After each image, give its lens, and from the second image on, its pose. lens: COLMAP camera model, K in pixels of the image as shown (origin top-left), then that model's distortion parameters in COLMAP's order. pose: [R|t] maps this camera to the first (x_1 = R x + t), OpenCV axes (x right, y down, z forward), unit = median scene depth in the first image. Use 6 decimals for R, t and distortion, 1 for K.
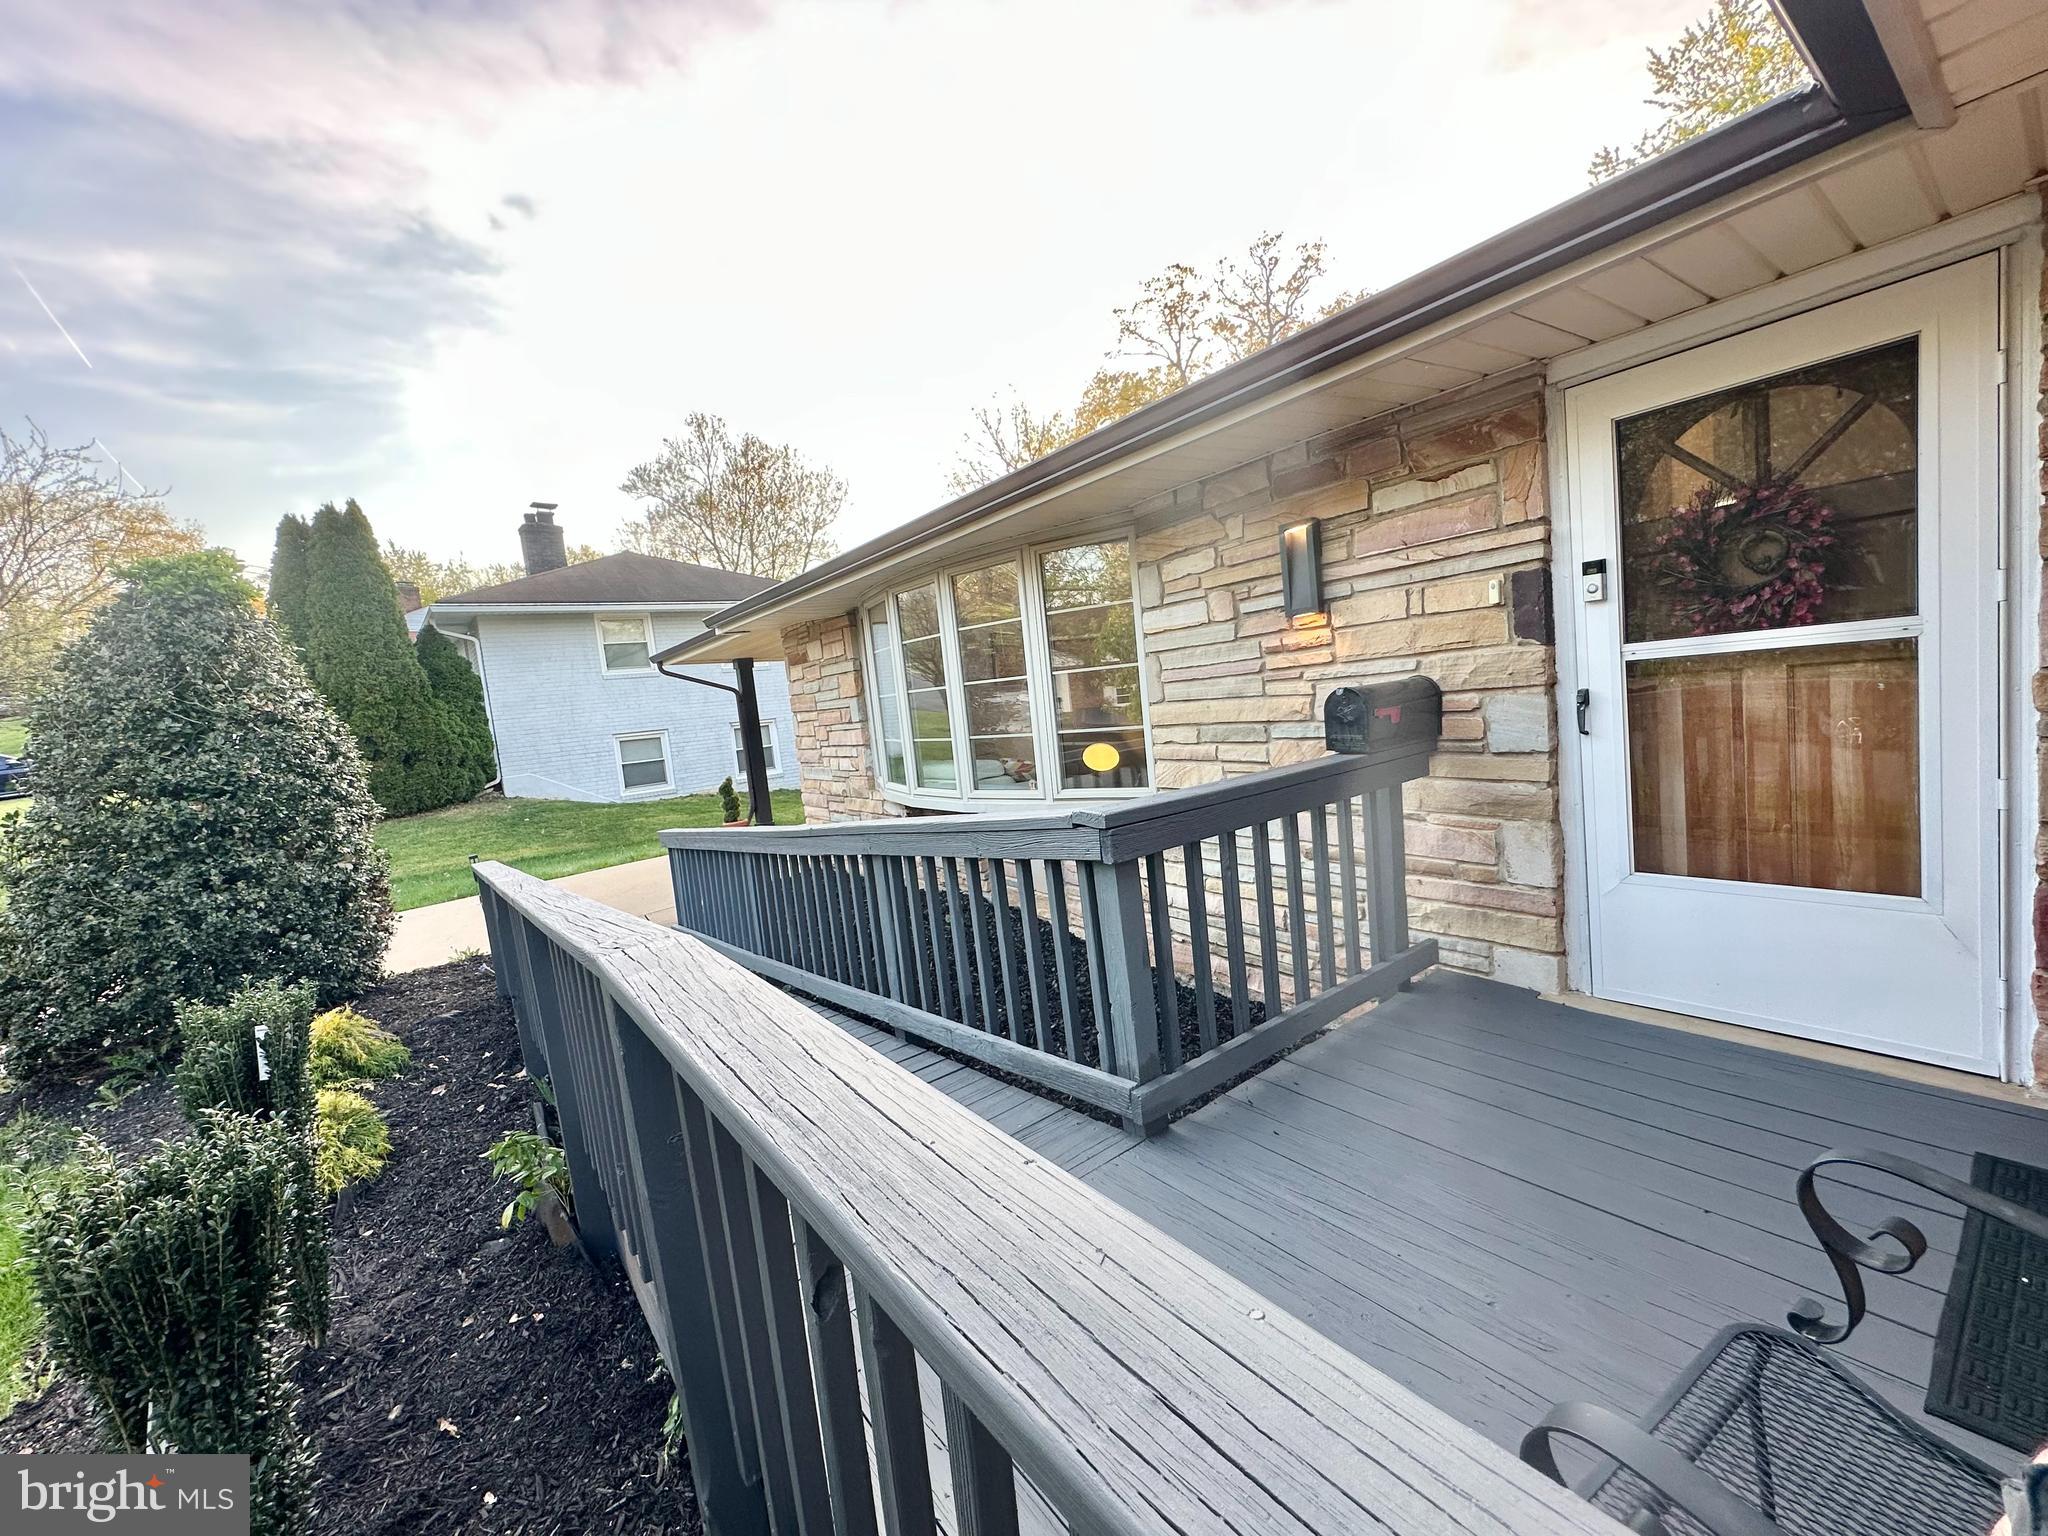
lens RADIAL K [[816.4, 0, 1023.9], [0, 816.4, 767.2], [0, 0, 1]] dist [-0.000031, 0.000453]
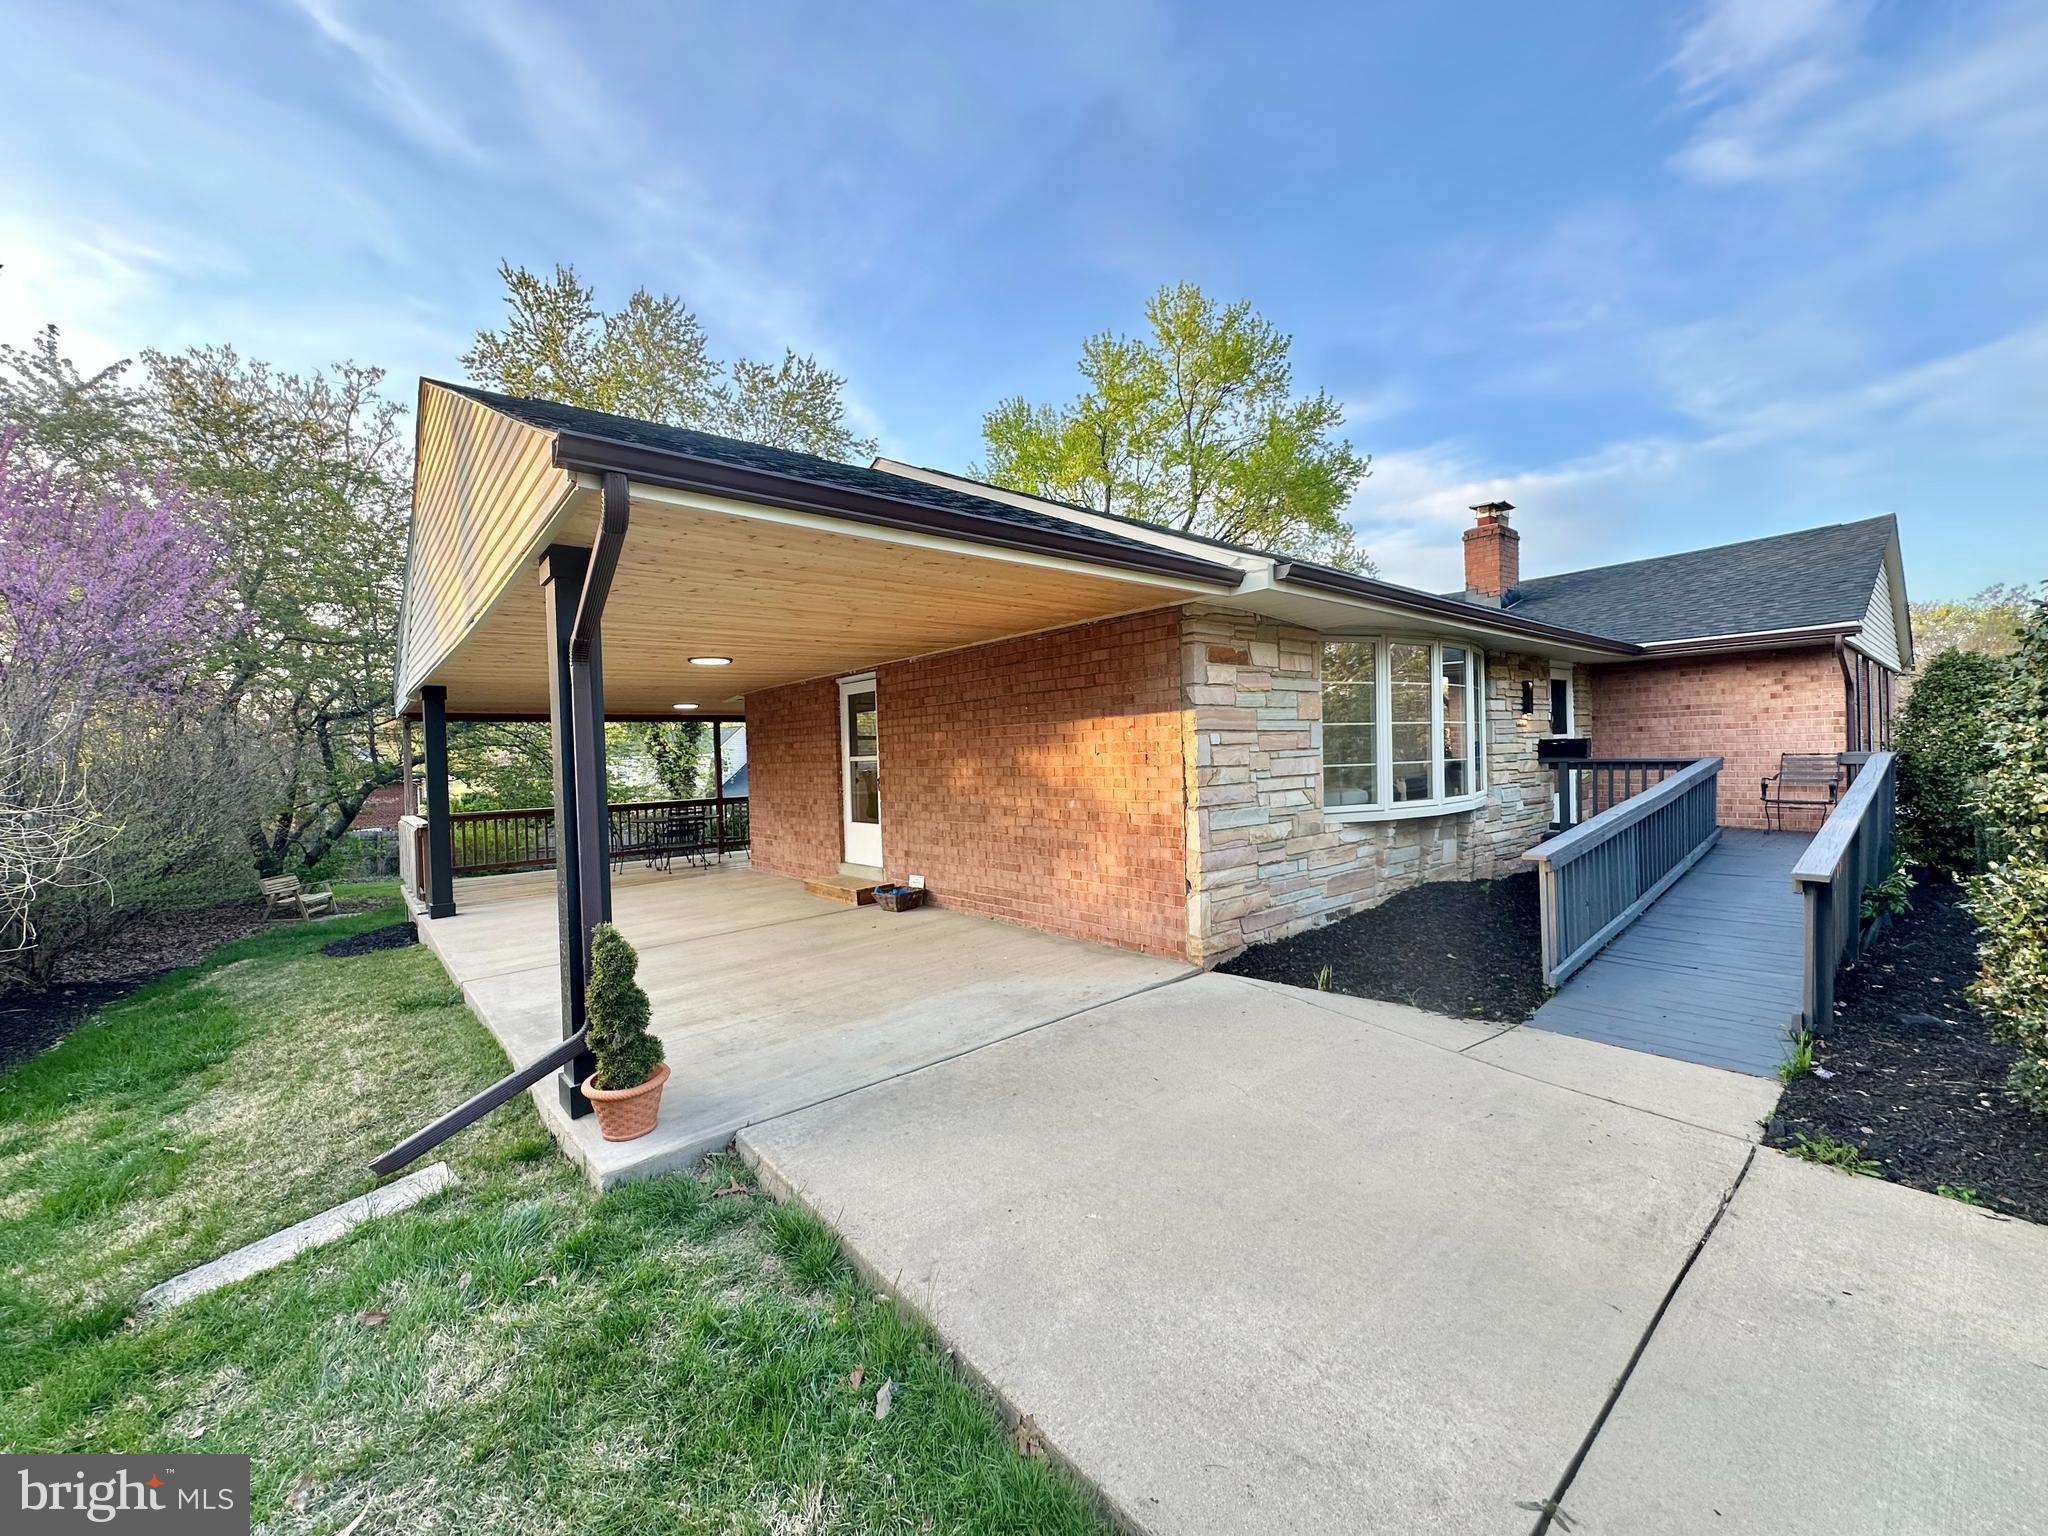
lens RADIAL K [[816.4, 0, 1025.8], [0, 816.4, 769.9], [0, 0, 1]] dist [-0.000031, 0.000453]
pose [[-0.051487, 0.090958, 0.994523, -2.005955], [0.126237, 0.988448, -0.083867, 0.006611], [-0.990663, 0.121228, -0.062375, 2.554877]]
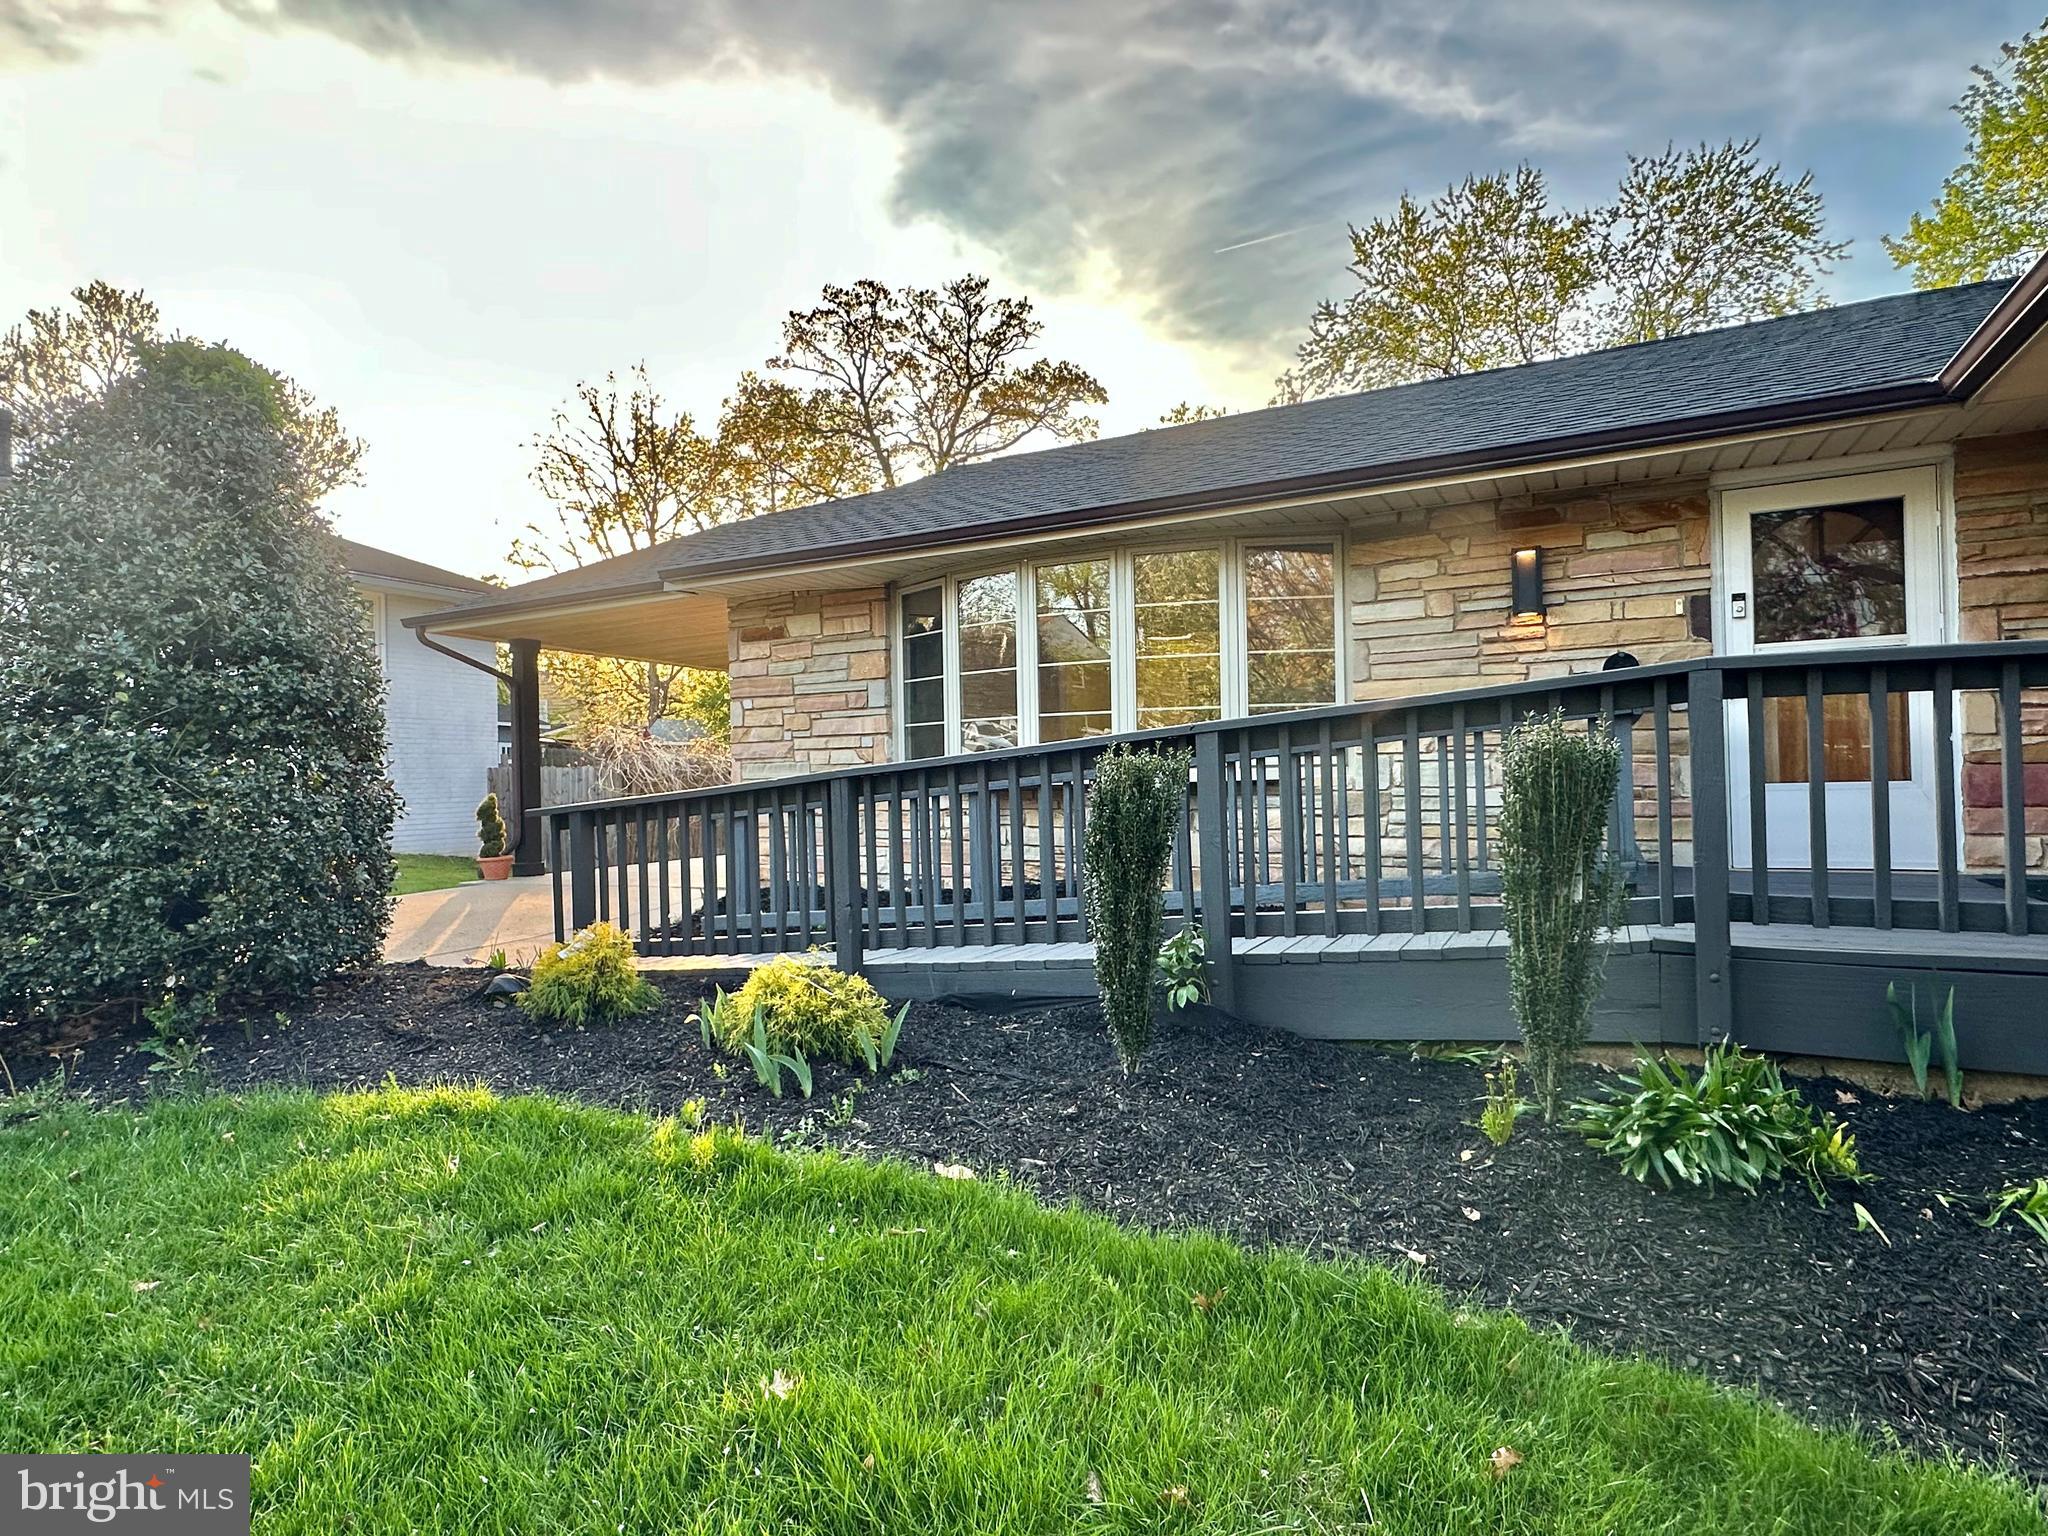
lens RADIAL K [[1070.4, 0, 1025.1], [0, 1070.4, 773.4], [0, 0, 1]] dist [0.002696, 0.002061]
pose [[0.904372, 0.086789, 0.417827, -0.999385], [-0.036410, 0.991224, -0.127083, 0.294045], [-0.425190, 0.099717, 0.899594, -0.204455]]
